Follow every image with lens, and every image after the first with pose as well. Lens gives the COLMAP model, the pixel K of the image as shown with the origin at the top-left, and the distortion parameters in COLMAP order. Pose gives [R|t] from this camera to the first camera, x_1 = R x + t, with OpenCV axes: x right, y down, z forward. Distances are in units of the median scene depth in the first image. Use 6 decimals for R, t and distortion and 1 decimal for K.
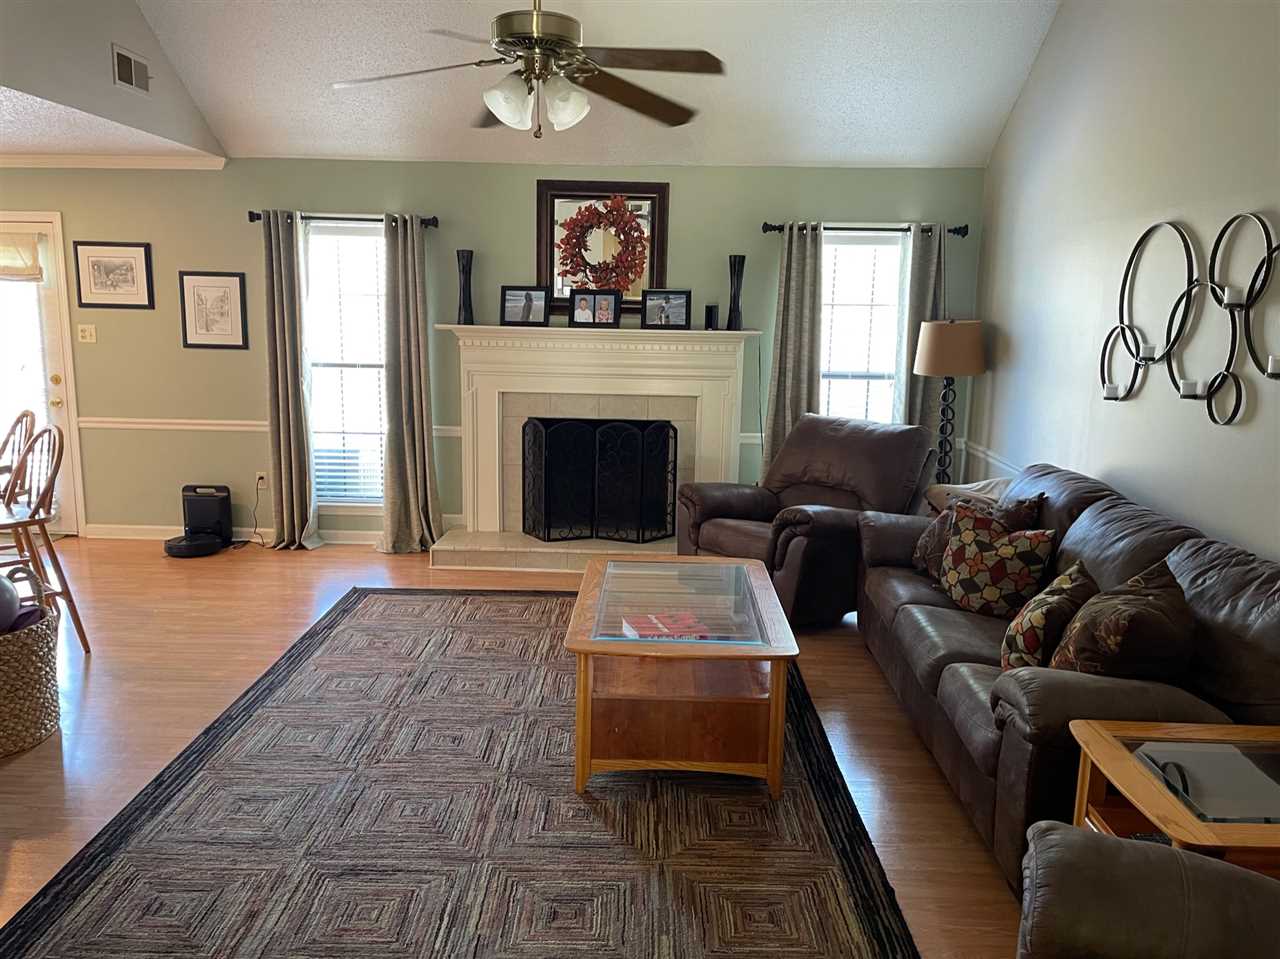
lens RADIAL K [[976.9, 0, 638.7], [0, 976.9, 481.9], [0, 0, 1]] dist [-0.011351, -0.011886]
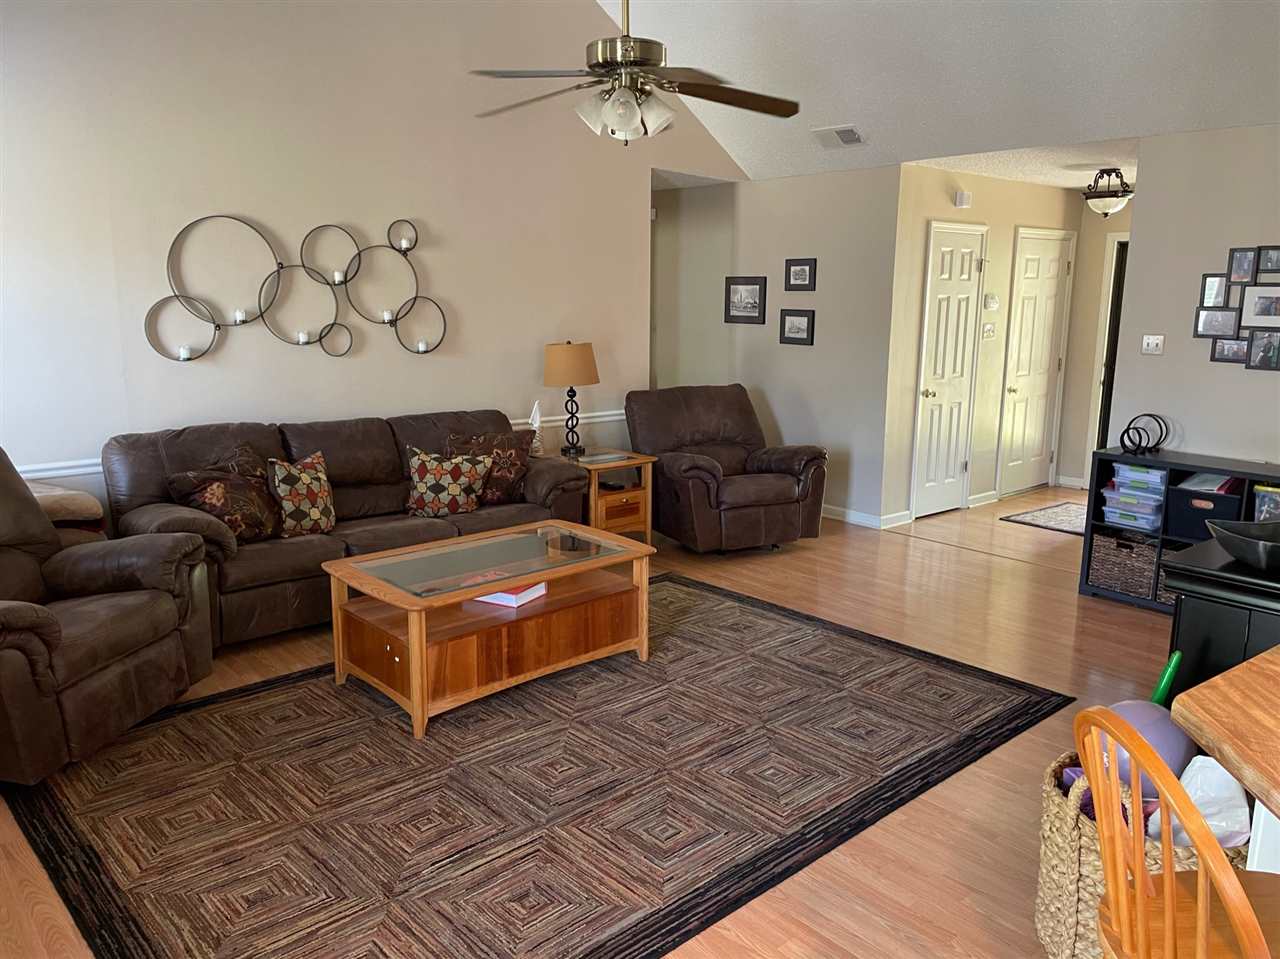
lens RADIAL K [[976.9, 0, 638.5], [0, 976.9, 478.9], [0, 0, 1]] dist [-0.011351, -0.011886]
pose [[-0.684952, -0.162110, 0.710324, -0.825841], [0.113854, 0.939140, 0.324119, -0.300477], [-0.719637, 0.302879, -0.624809, 1.510462]]
